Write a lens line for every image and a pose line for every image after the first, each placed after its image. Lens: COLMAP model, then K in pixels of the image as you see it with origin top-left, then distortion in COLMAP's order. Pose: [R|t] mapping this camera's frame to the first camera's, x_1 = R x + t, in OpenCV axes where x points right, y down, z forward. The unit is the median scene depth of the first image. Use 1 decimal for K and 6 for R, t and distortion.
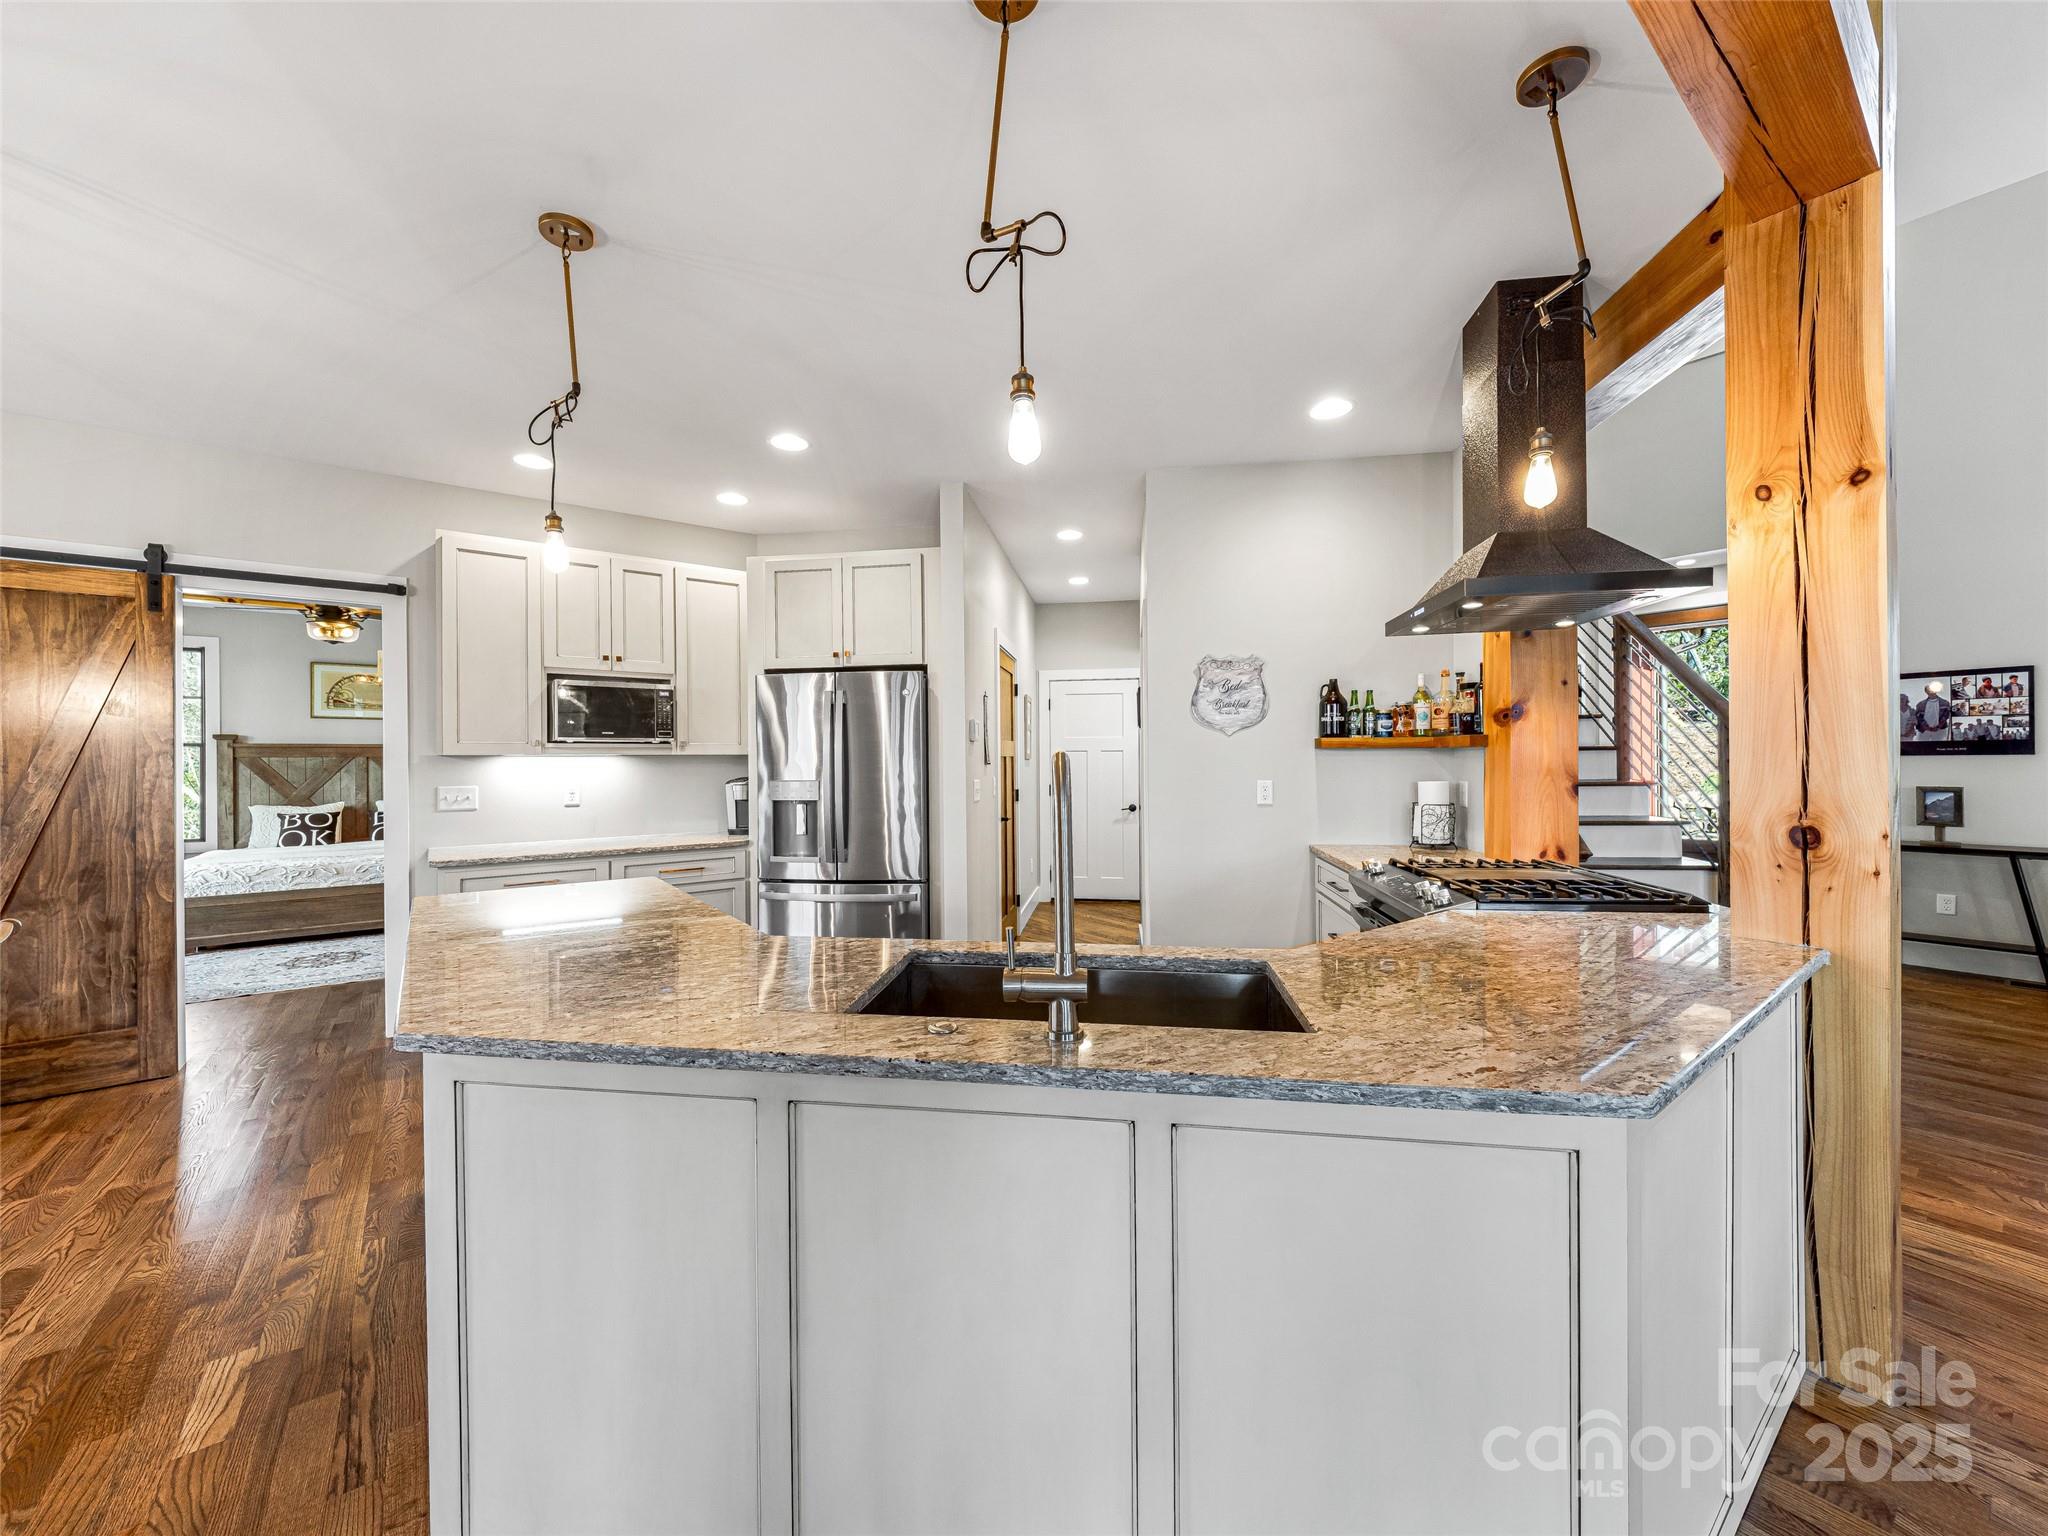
lens RADIAL K [[767.6, 0, 982.9], [0, 767.6, 761.7], [0, 0, 1]] dist [-0.008613, 0.001515]
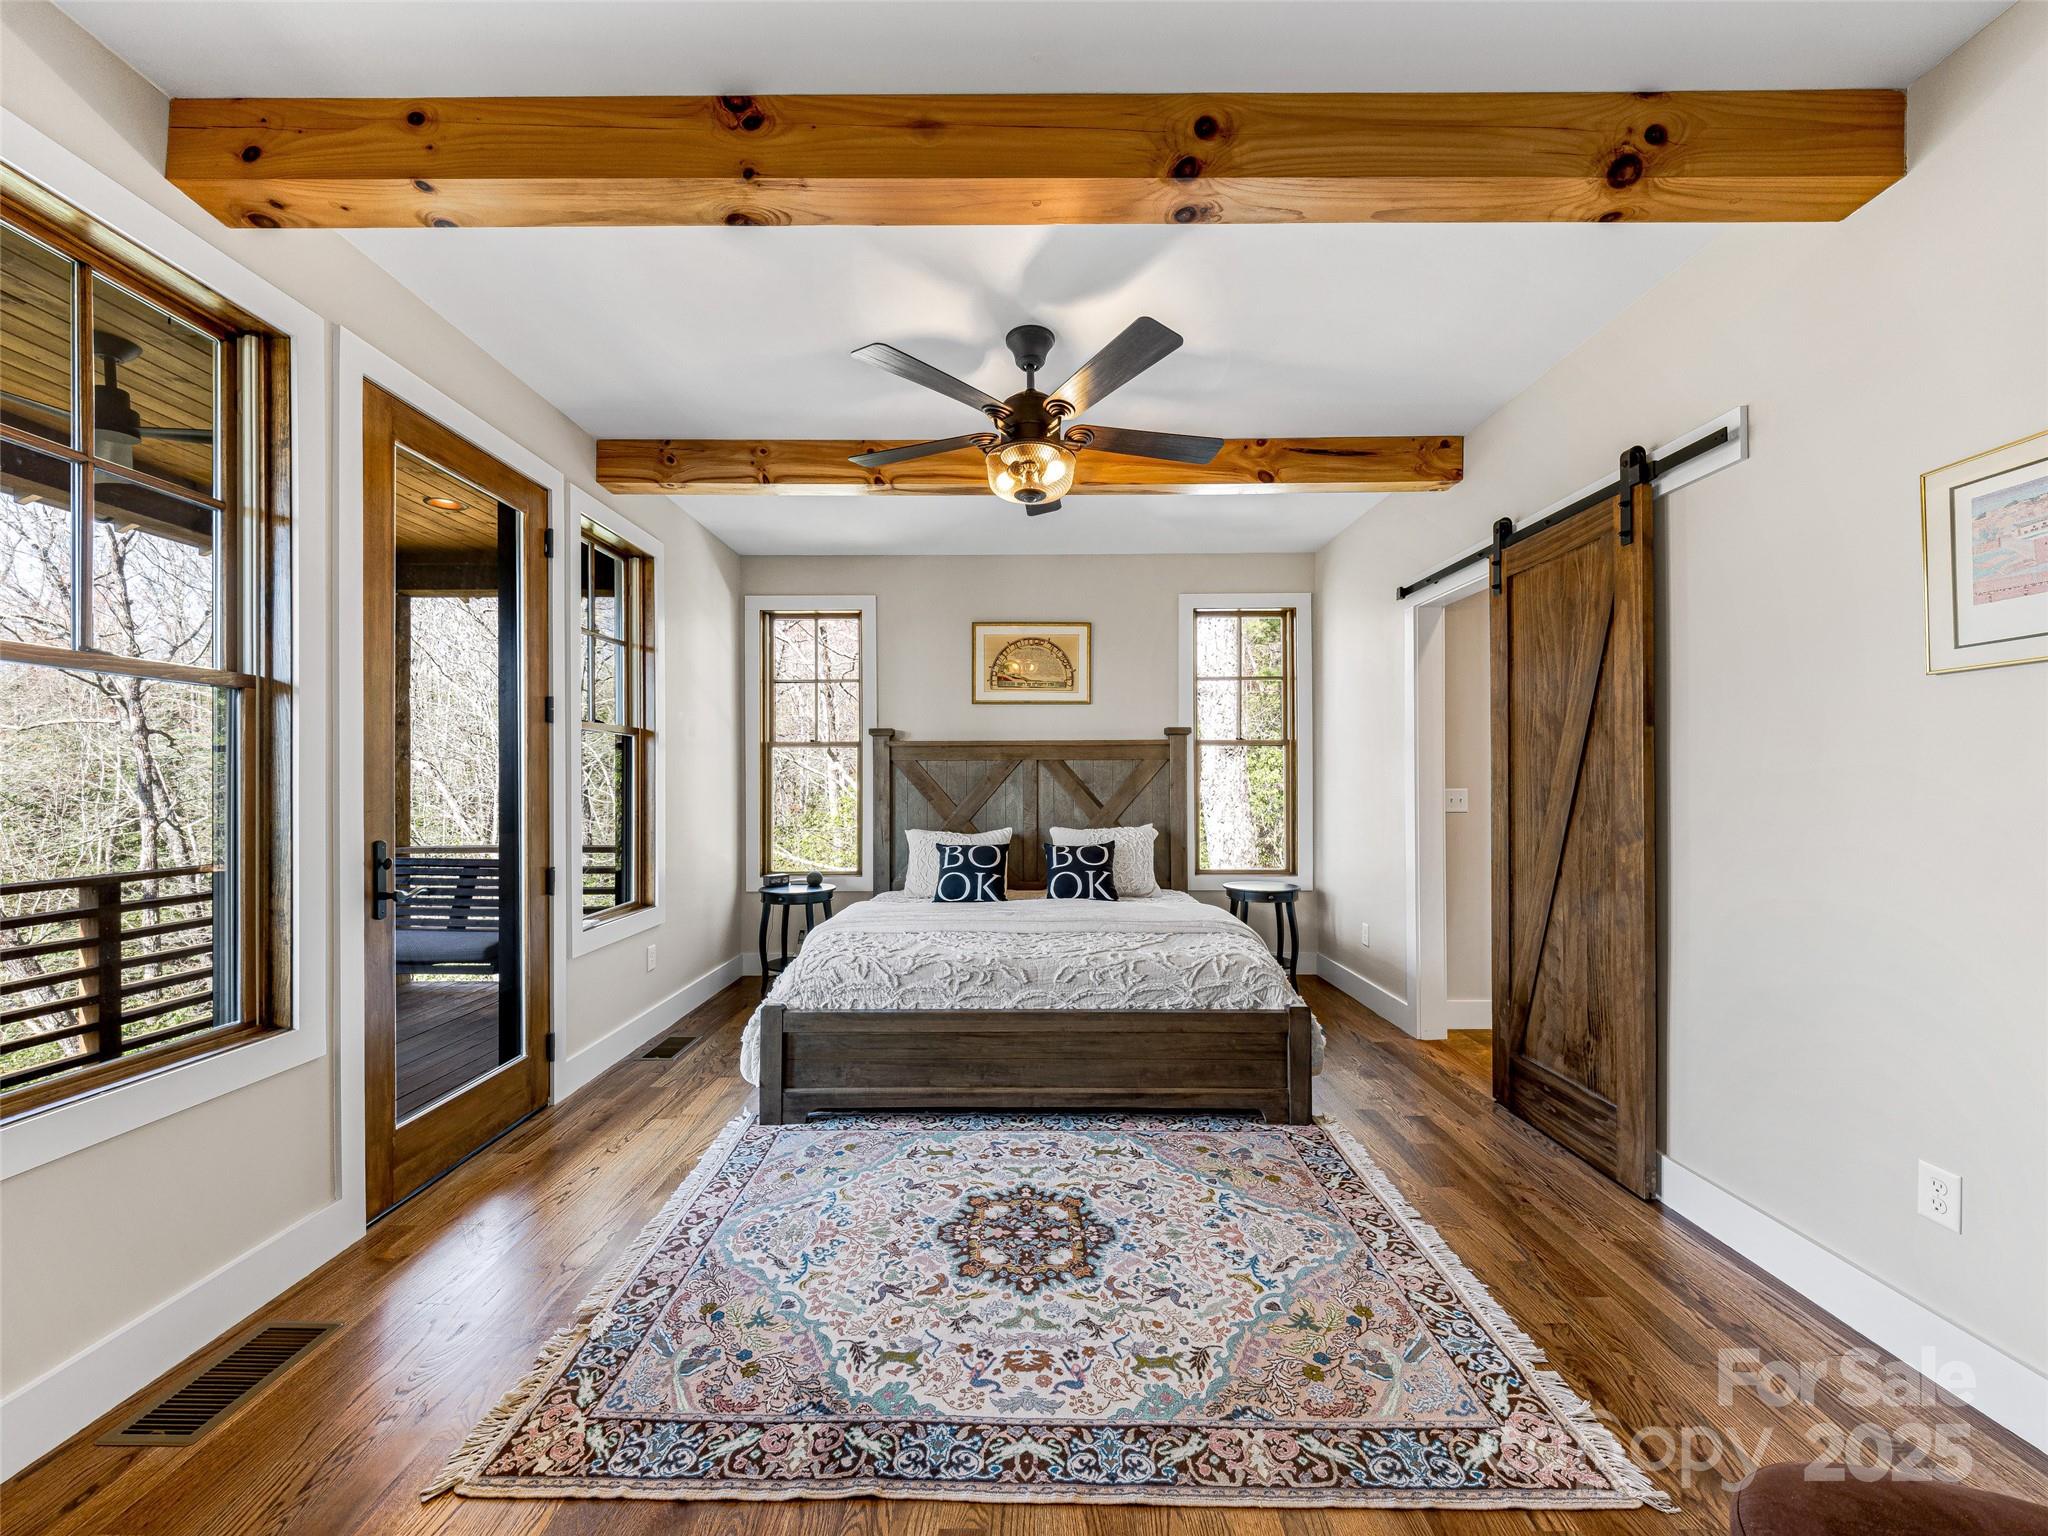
lens RADIAL K [[767.6, 0, 914.4], [0, 767.6, 781.2], [0, 0, 1]] dist [-0.008613, 0.001515]
pose [[0.718589, 0.002154, -0.695432, -1.028842], [-0.001650, 0.999998, 0.001392, 0.027535], [0.695433, 0.000147, 0.718591, 1.099864]]
